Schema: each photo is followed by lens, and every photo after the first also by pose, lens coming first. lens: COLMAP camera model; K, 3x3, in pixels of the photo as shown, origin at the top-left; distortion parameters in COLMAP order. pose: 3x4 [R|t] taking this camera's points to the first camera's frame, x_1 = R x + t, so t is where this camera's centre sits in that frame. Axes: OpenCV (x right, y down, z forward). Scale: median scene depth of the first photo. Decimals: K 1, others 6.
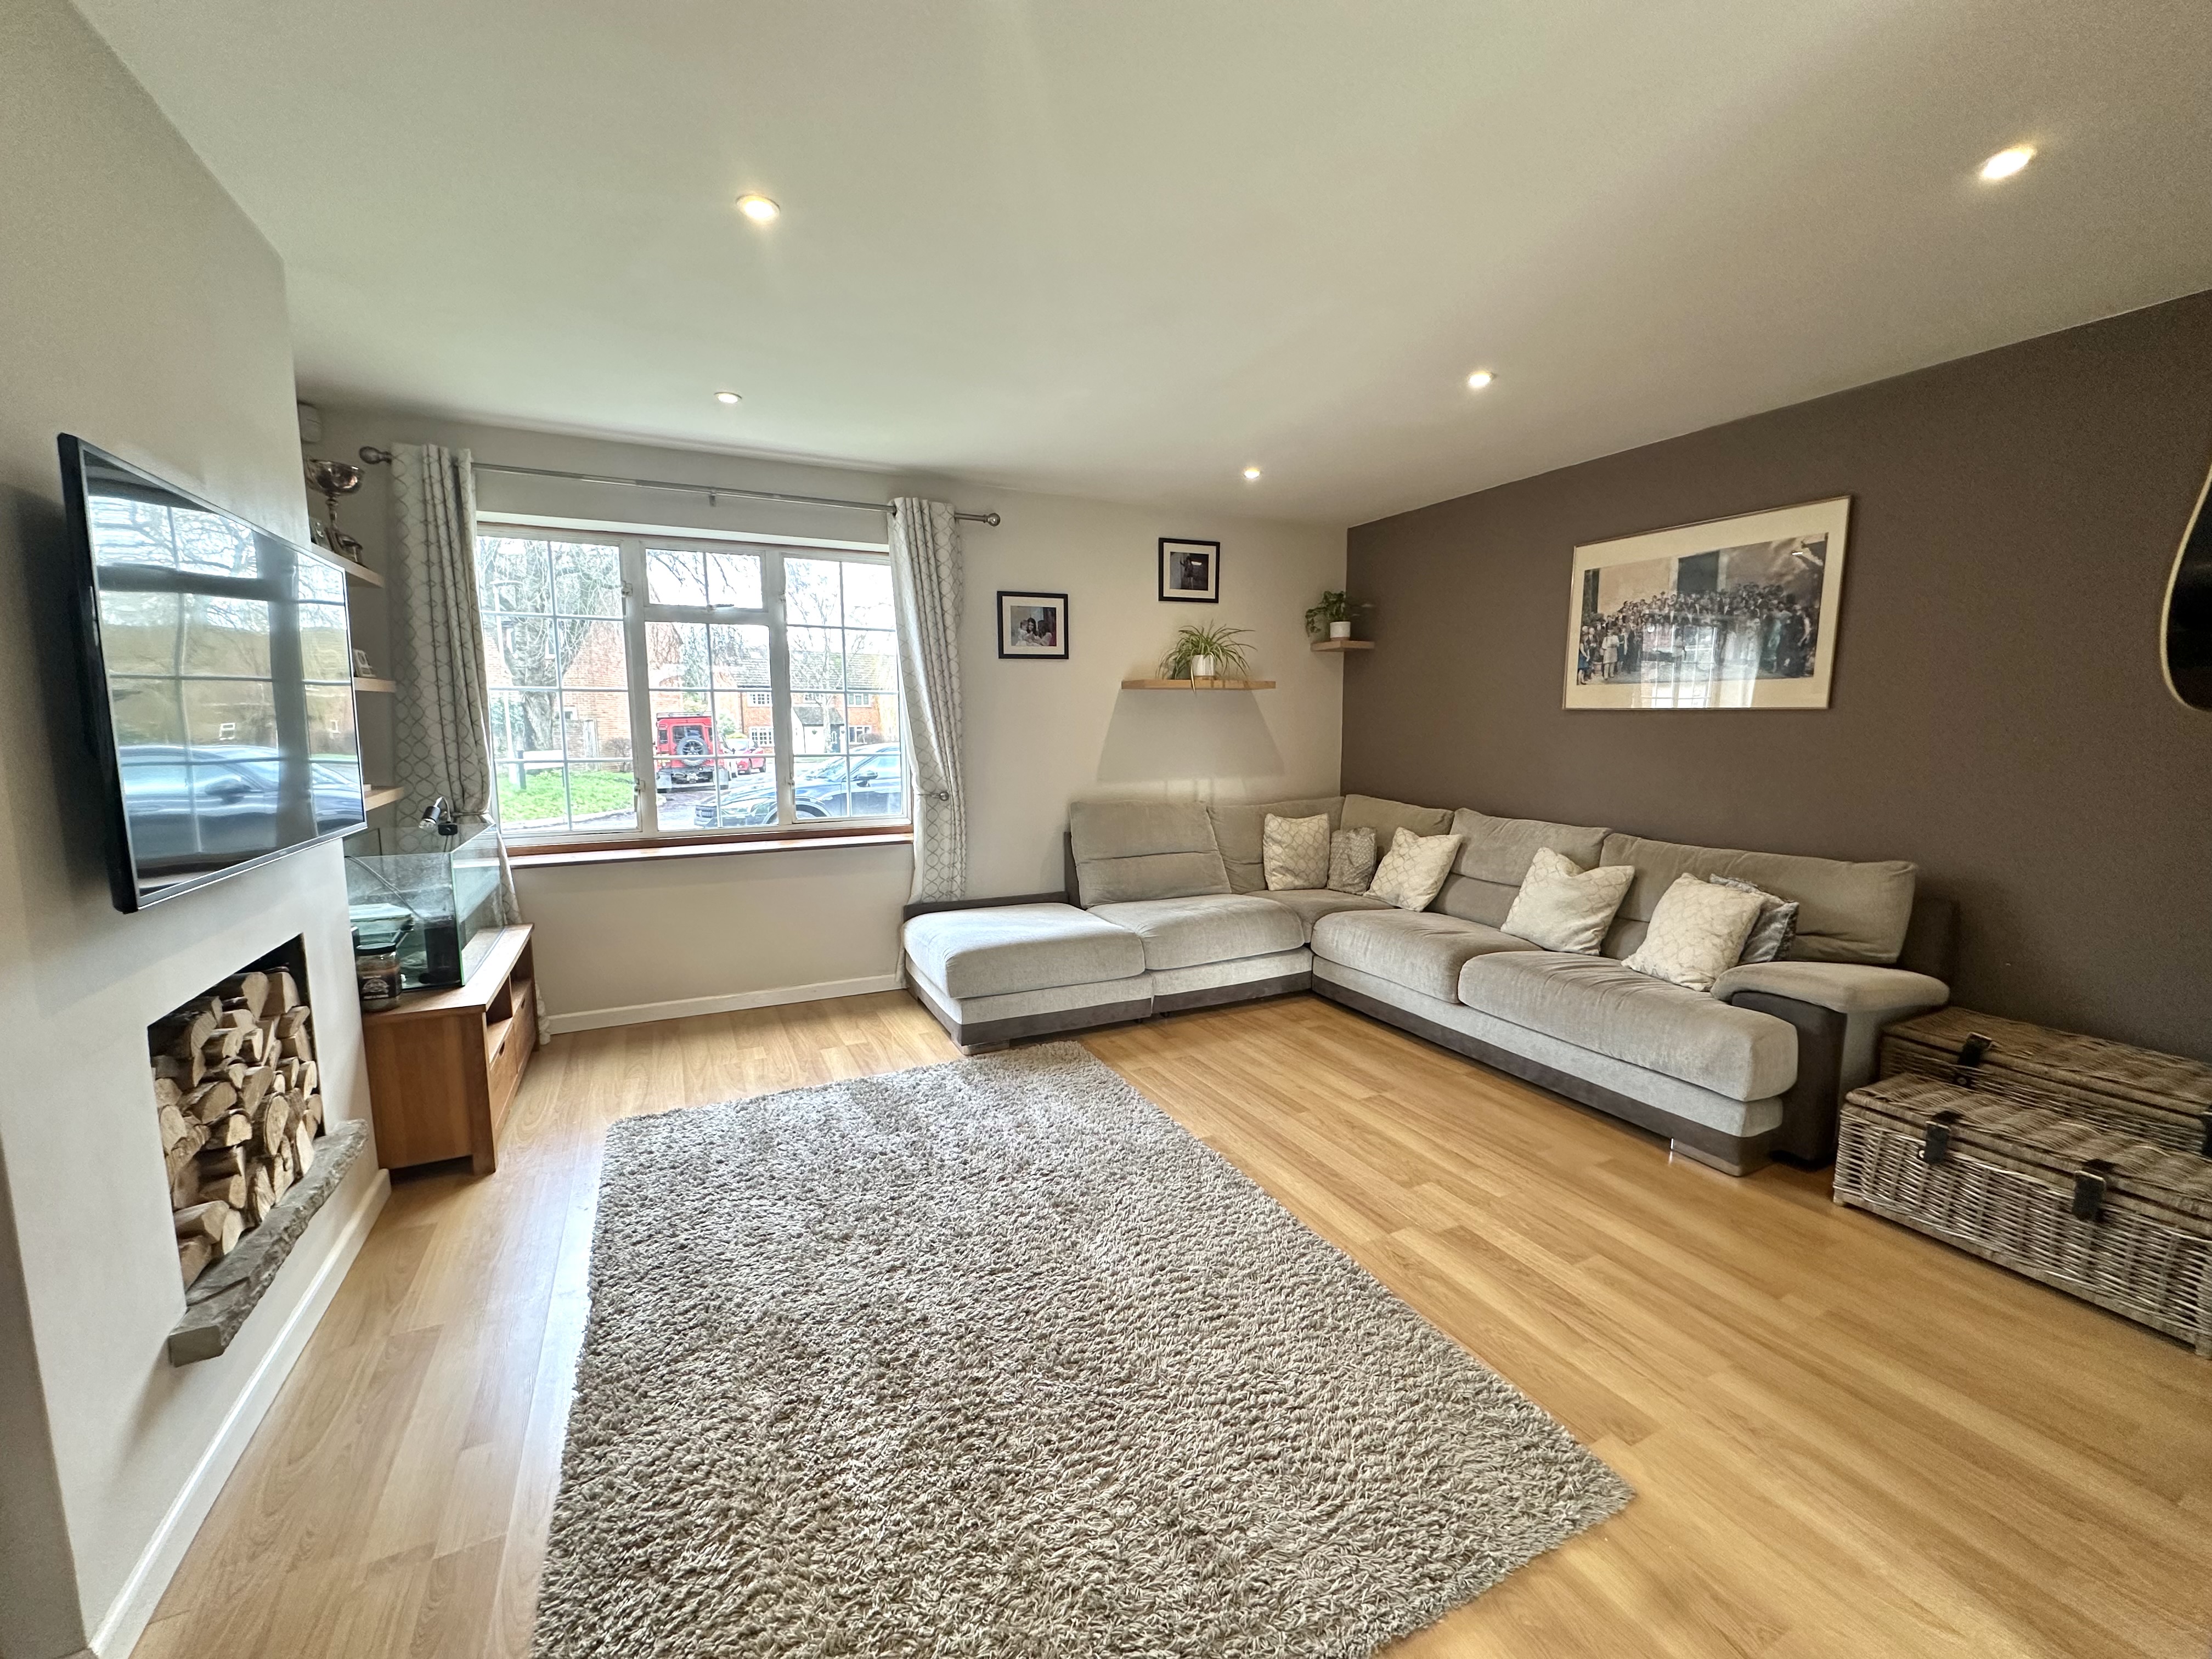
lens RADIAL K [[880.1, 0, 1106.0], [0, 880.1, 829.5], [0, 0, 1]] dist [-0.000370, -0.000033]
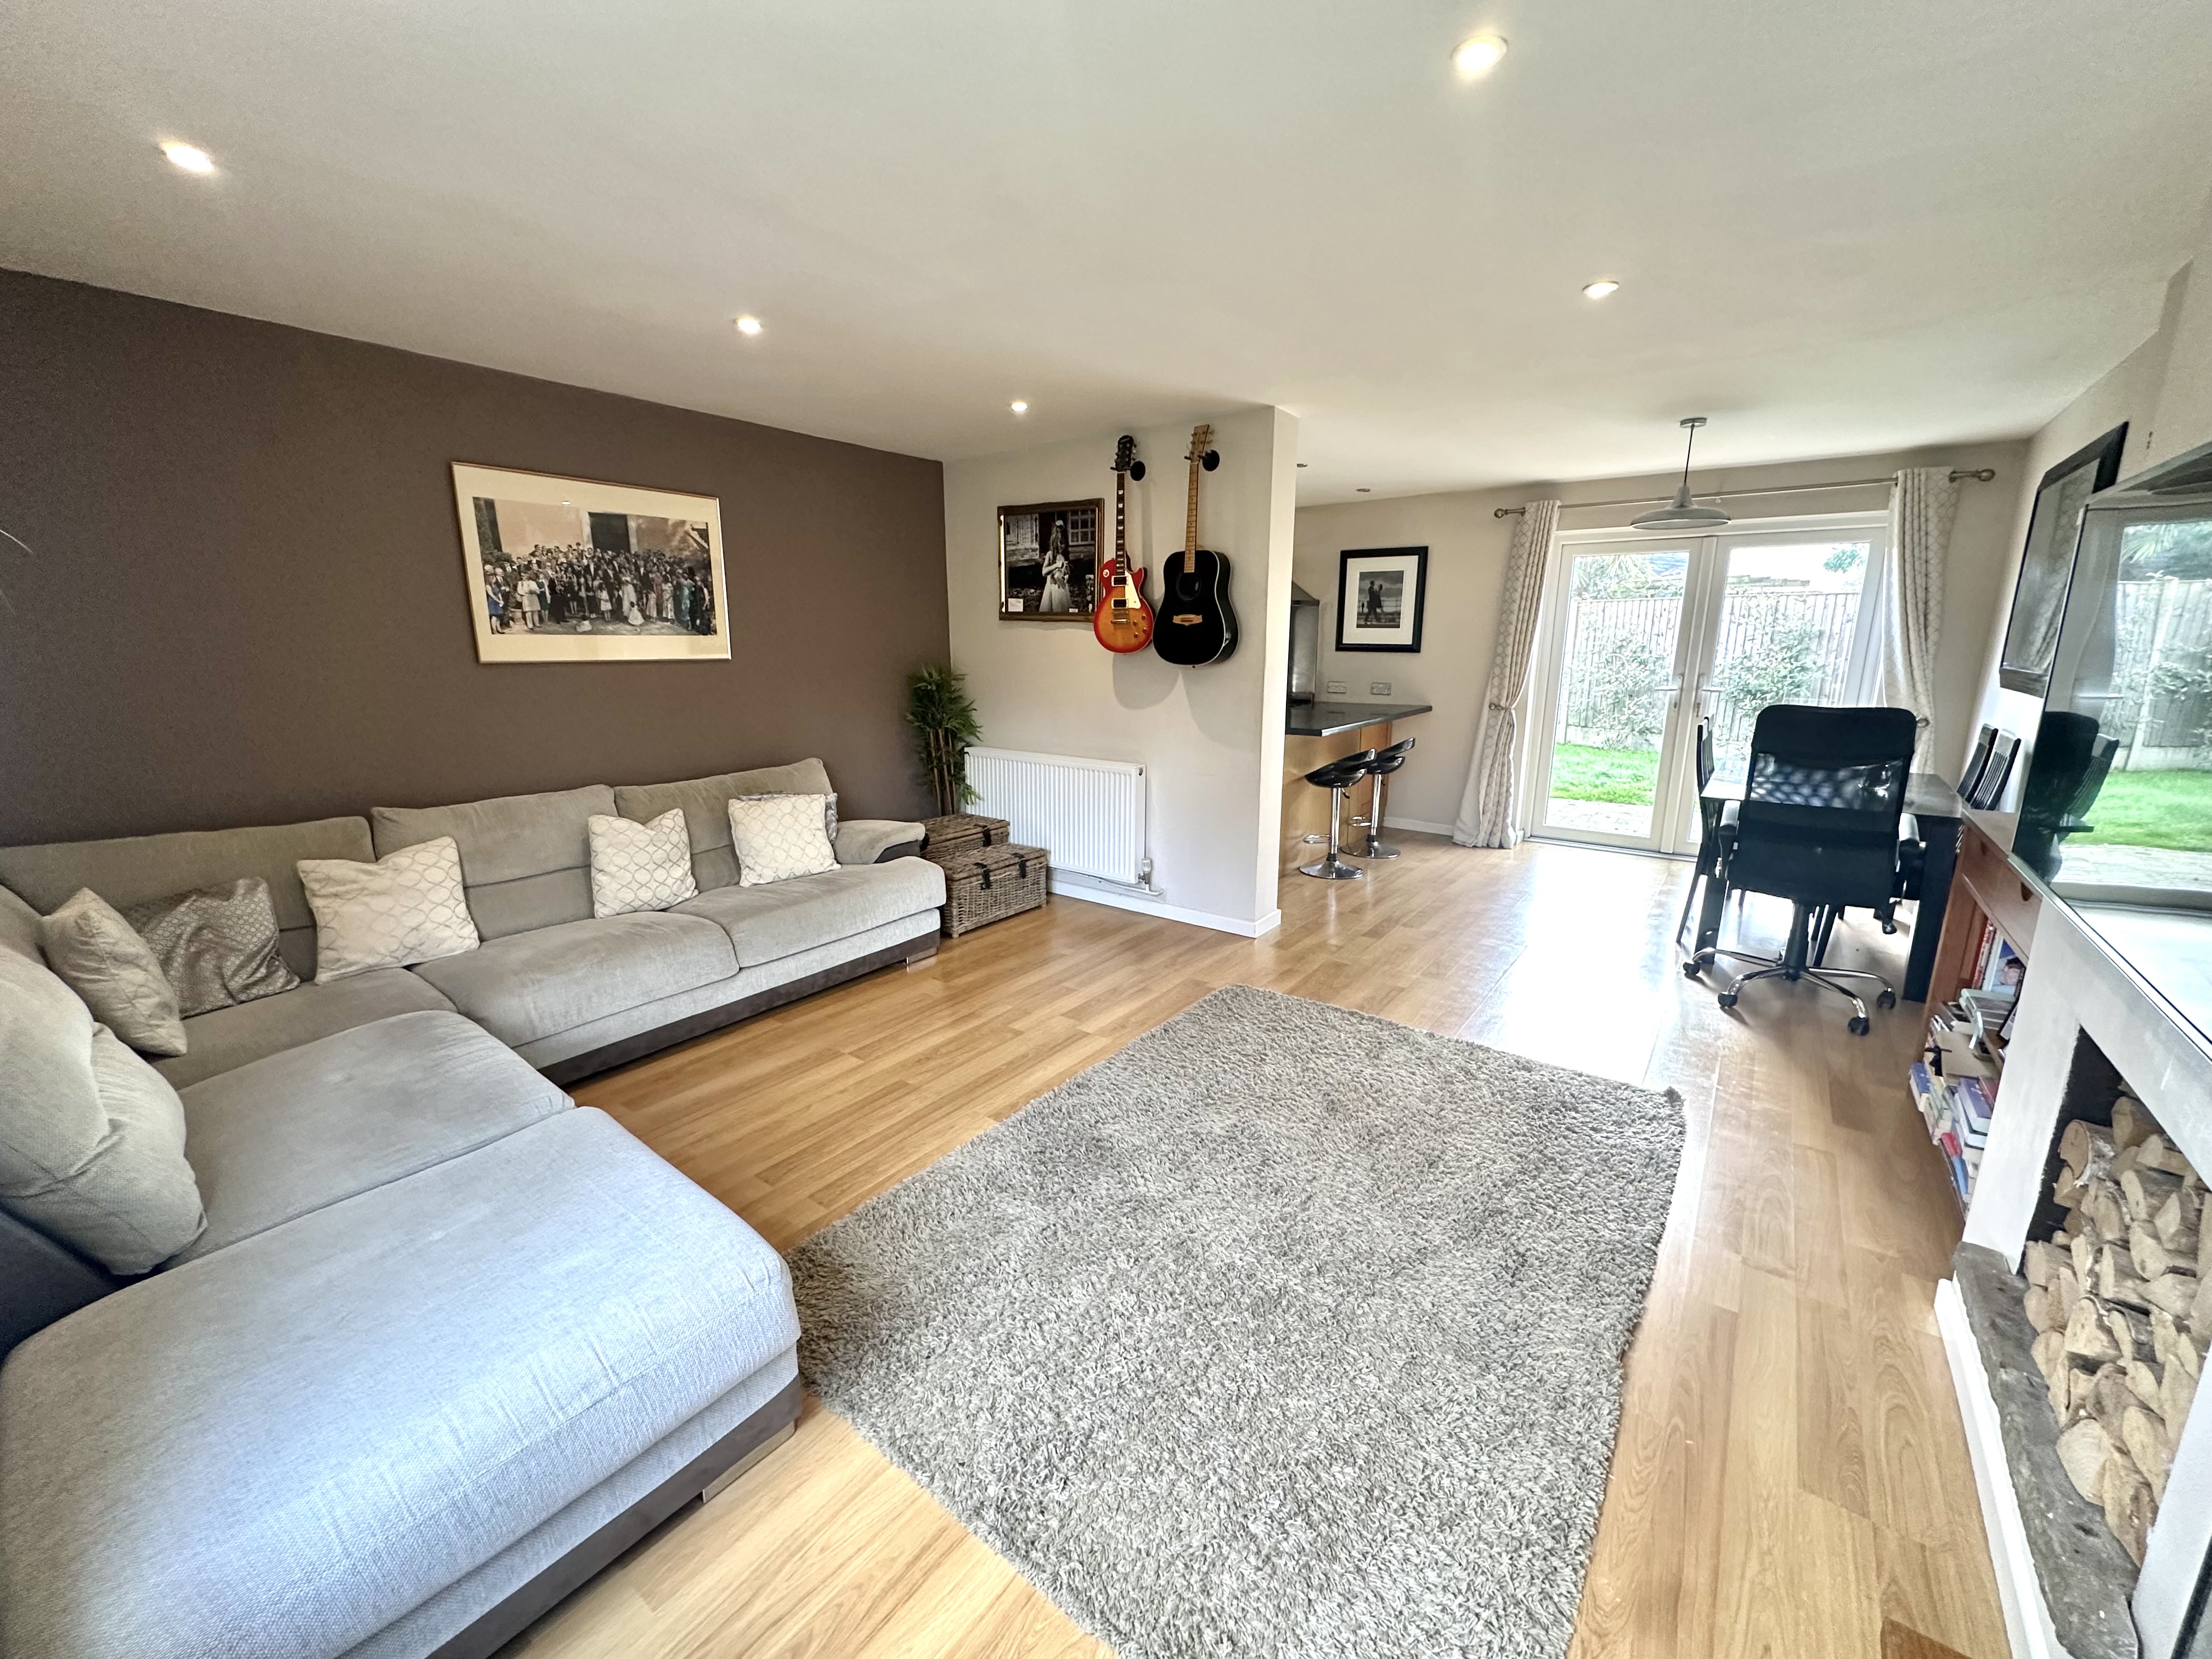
lens RADIAL K [[880.1, 0, 1106.0], [0, 880.1, 829.5], [0, 0, 1]] dist [-0.000370, -0.000033]
pose [[-0.440540, -0.189063, 0.877599, -0.637146], [0.114229, 0.957821, 0.263686, -0.172363], [-0.890436, 0.216412, -0.400362, 1.052451]]
